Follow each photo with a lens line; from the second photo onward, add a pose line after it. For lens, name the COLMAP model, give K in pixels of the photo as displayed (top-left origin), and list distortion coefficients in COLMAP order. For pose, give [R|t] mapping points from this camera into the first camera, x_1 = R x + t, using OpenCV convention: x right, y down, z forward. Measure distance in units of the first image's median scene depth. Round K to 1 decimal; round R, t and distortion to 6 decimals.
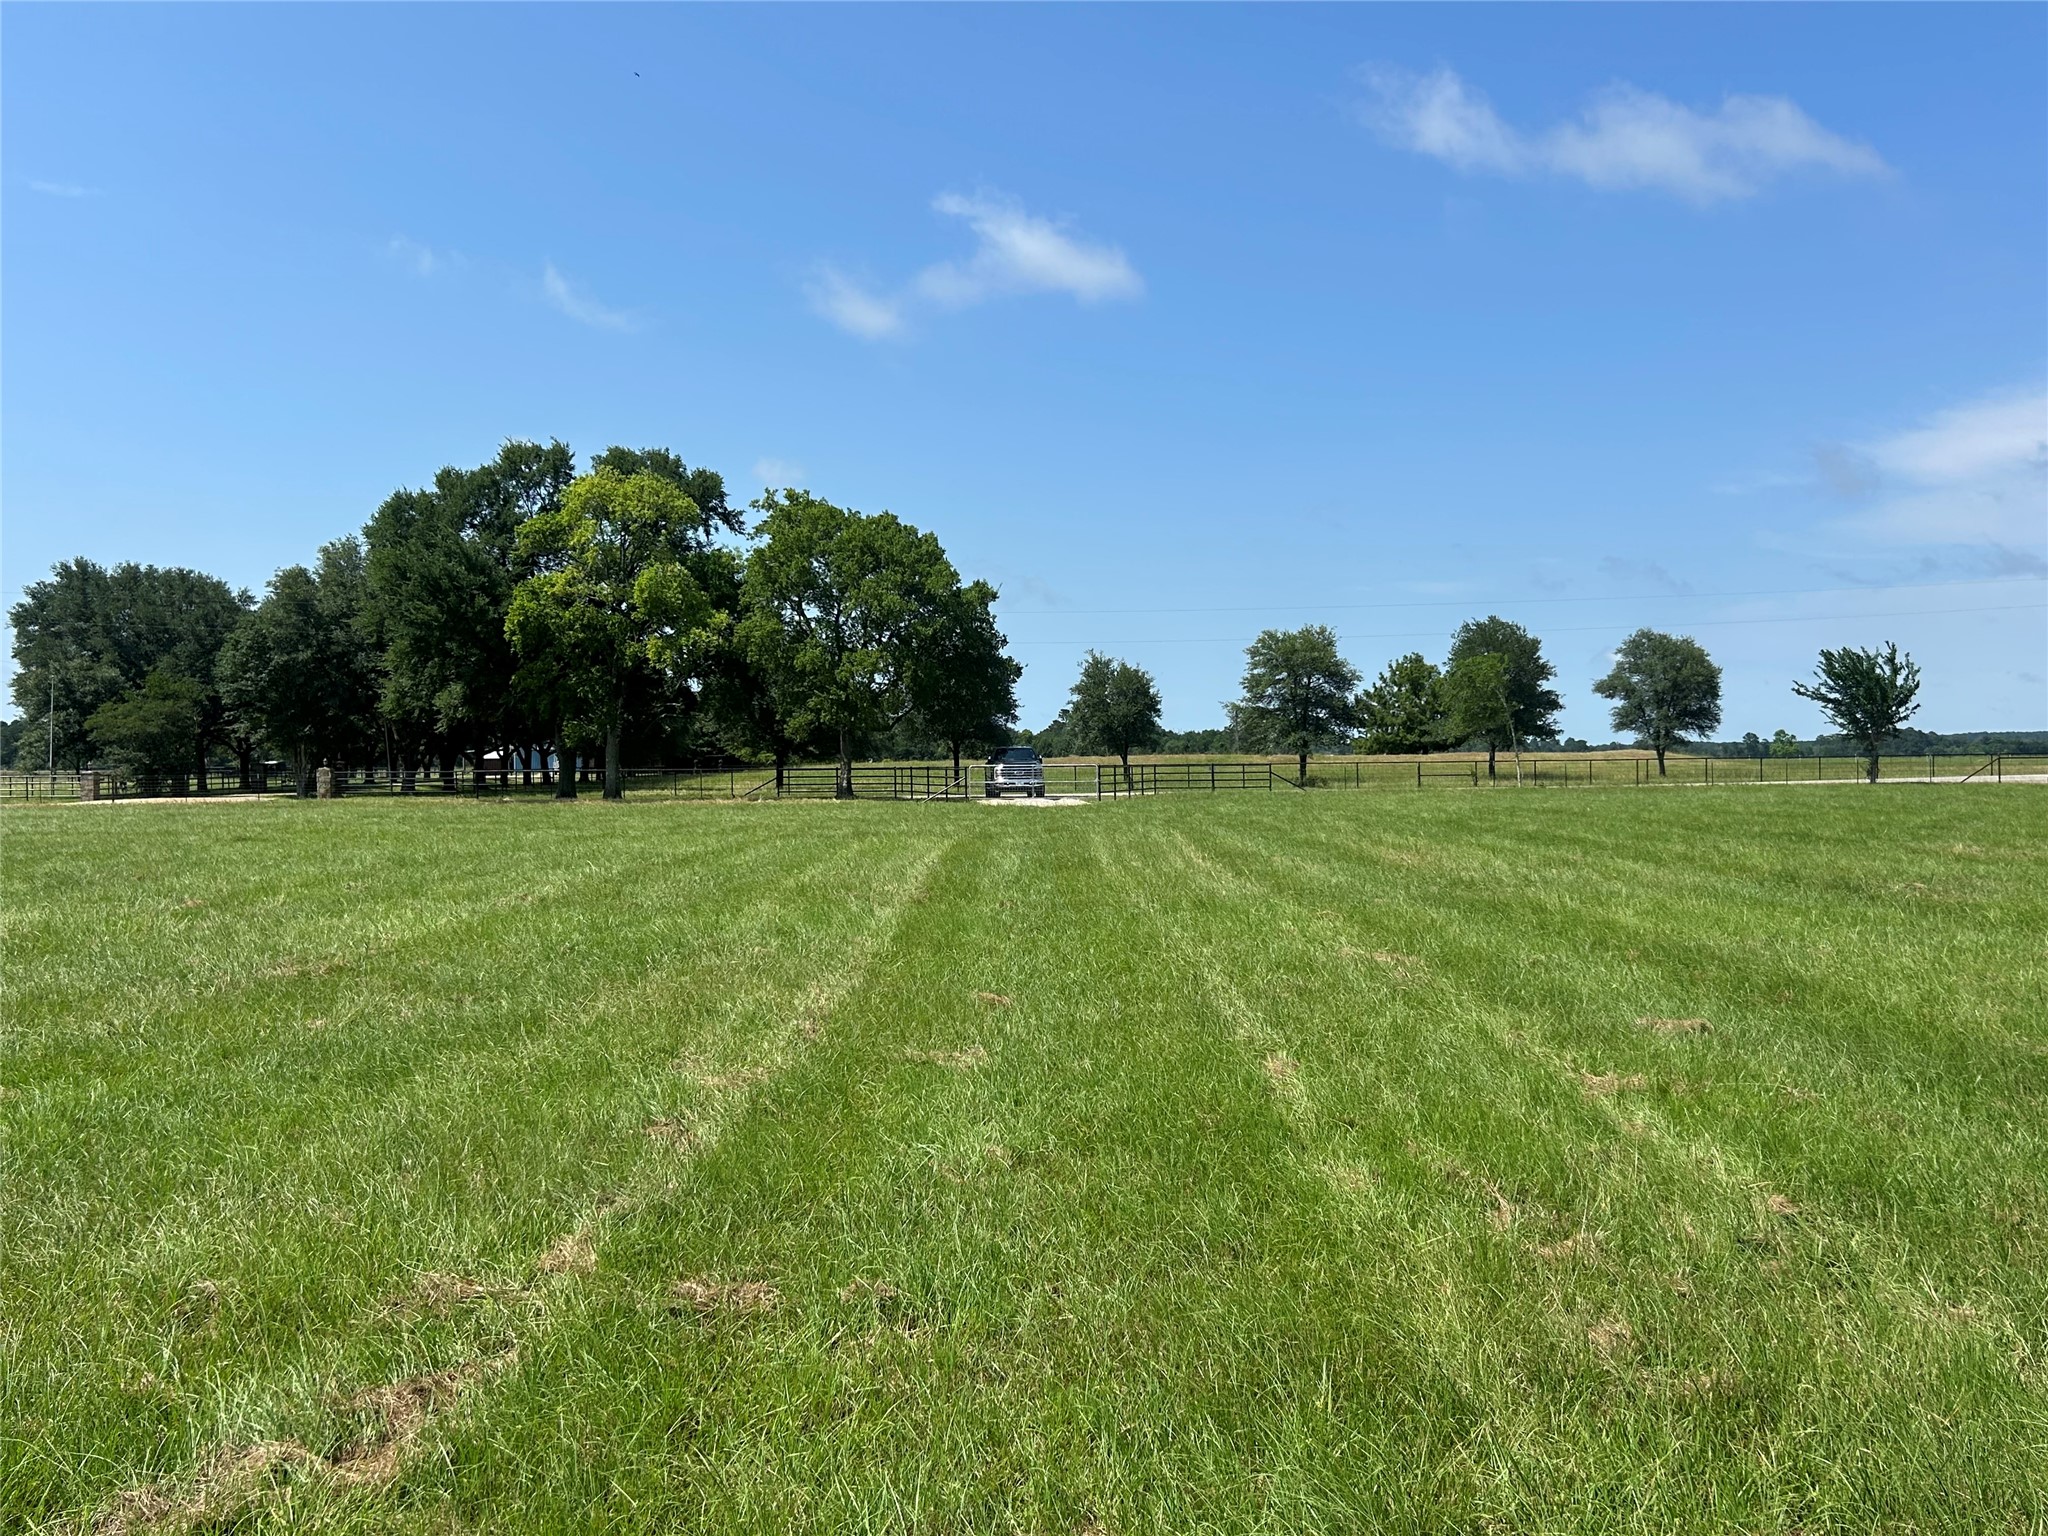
lens RADIAL K [[1715.4, 0, 1027.1], [0, 1715.4, 759.3], [0, 0, 1]] dist [-0.001118, -0.020561]
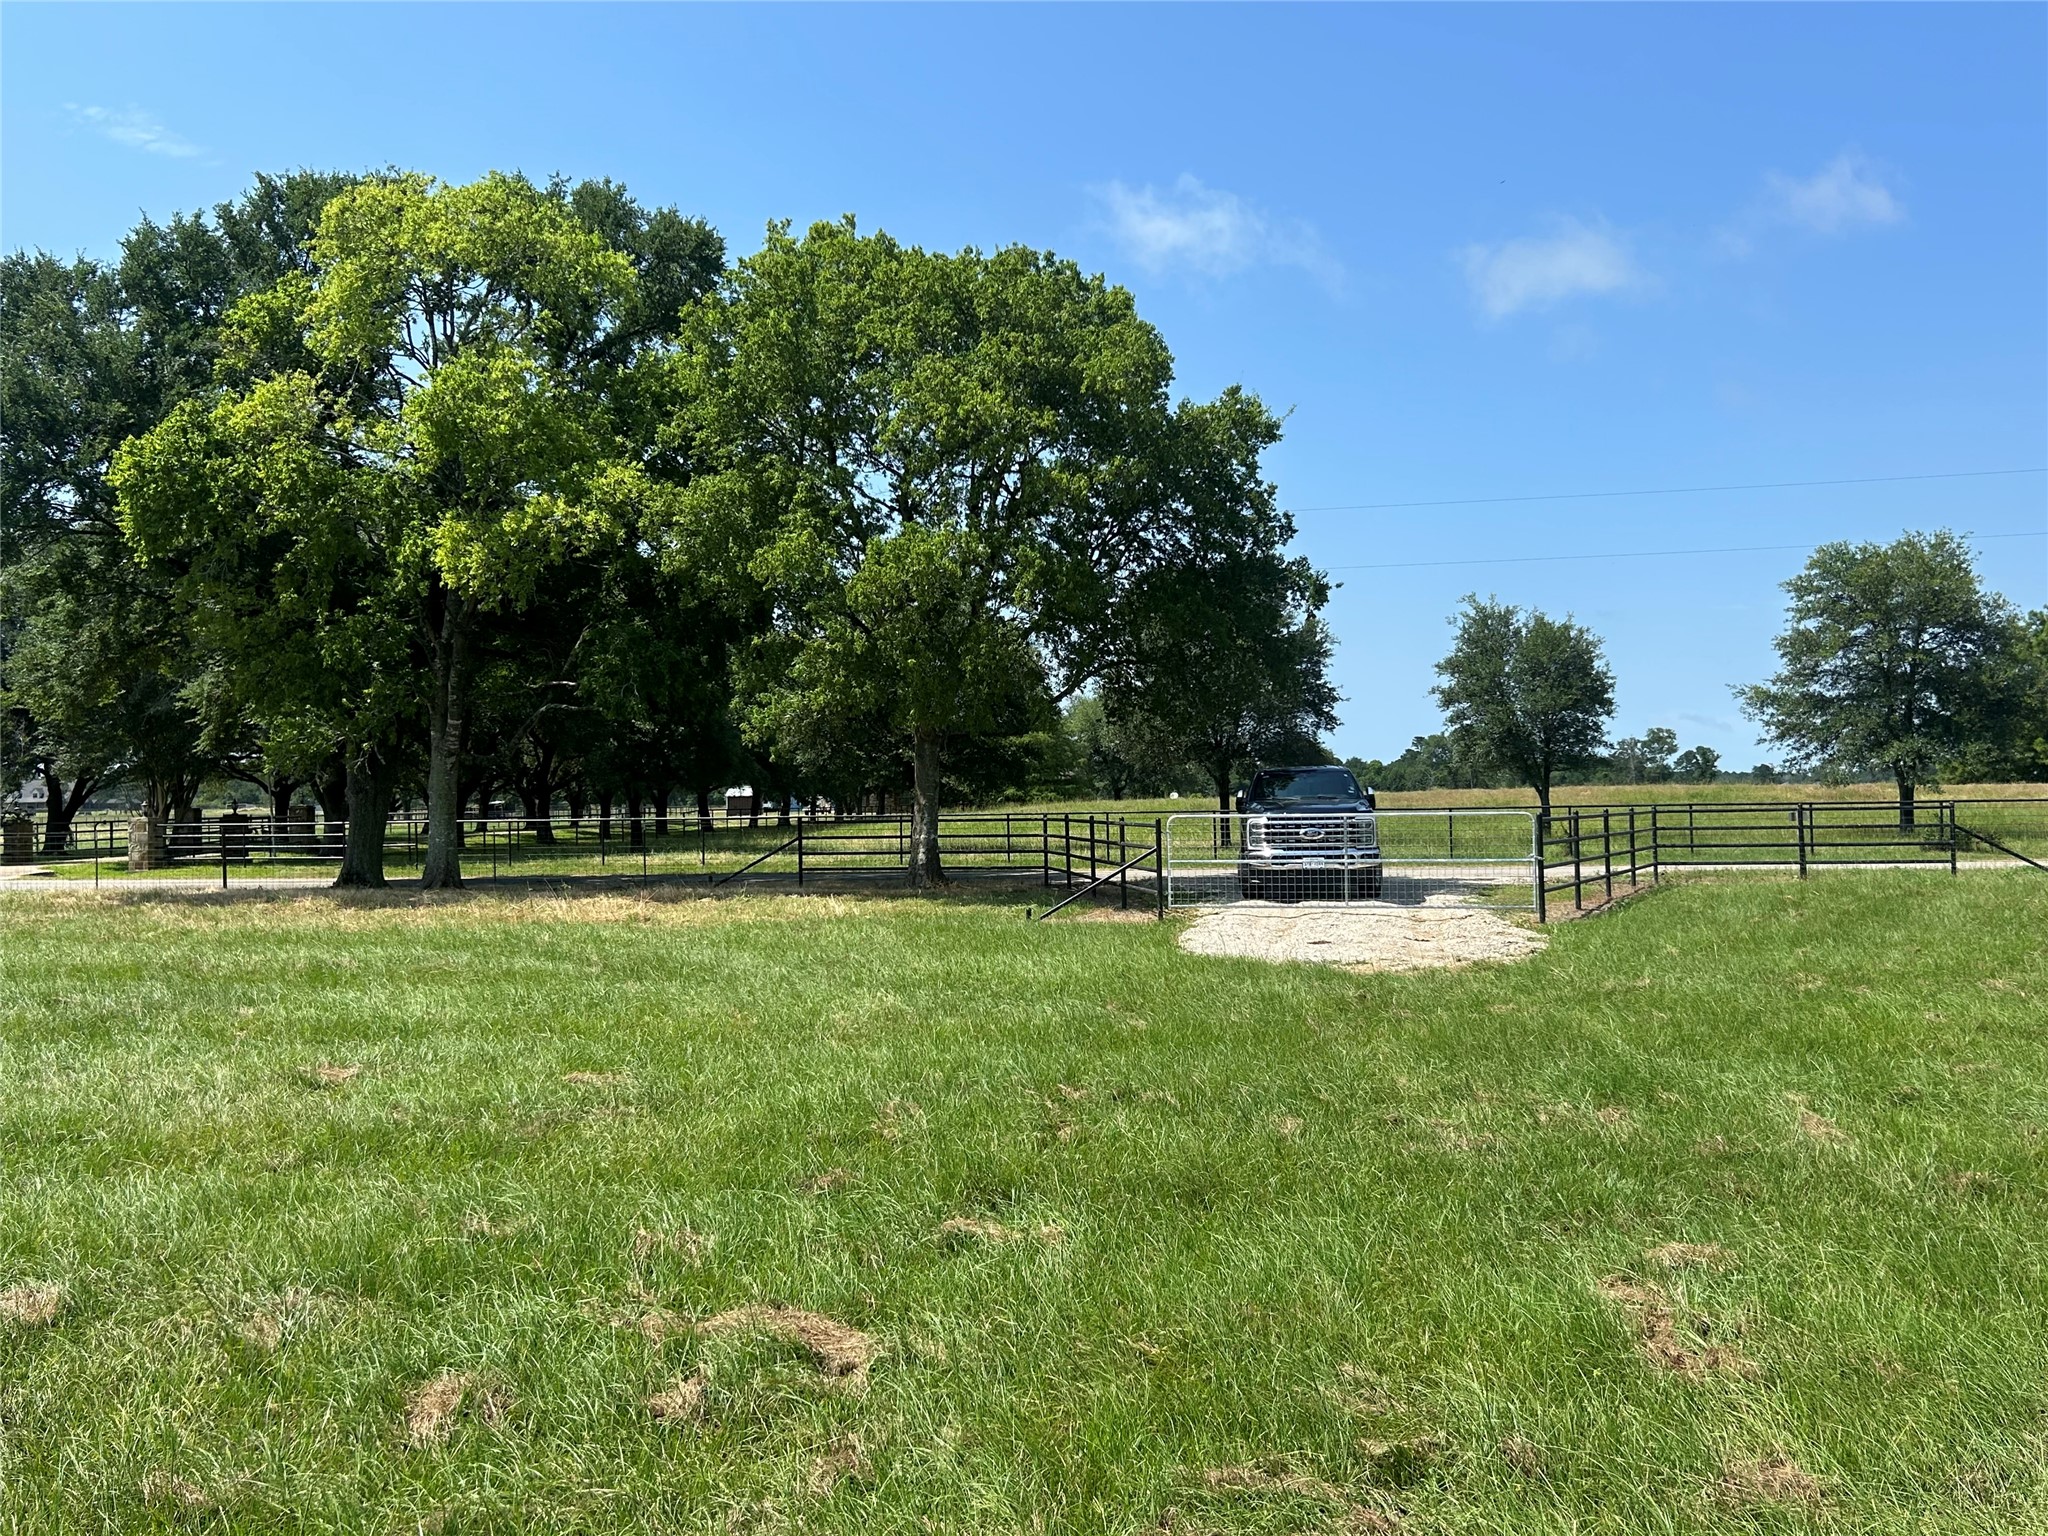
lens RADIAL K [[1715.4, 0, 1010.7], [0, 1715.4, 784.3], [0, 0, 1]] dist [-0.001118, -0.020561]
pose [[0.977720, -0.006236, -0.209820, 0.008212], [0.005007, 0.999967, -0.006388, -0.000883], [0.209853, 0.005195, 0.977719, 0.514021]]
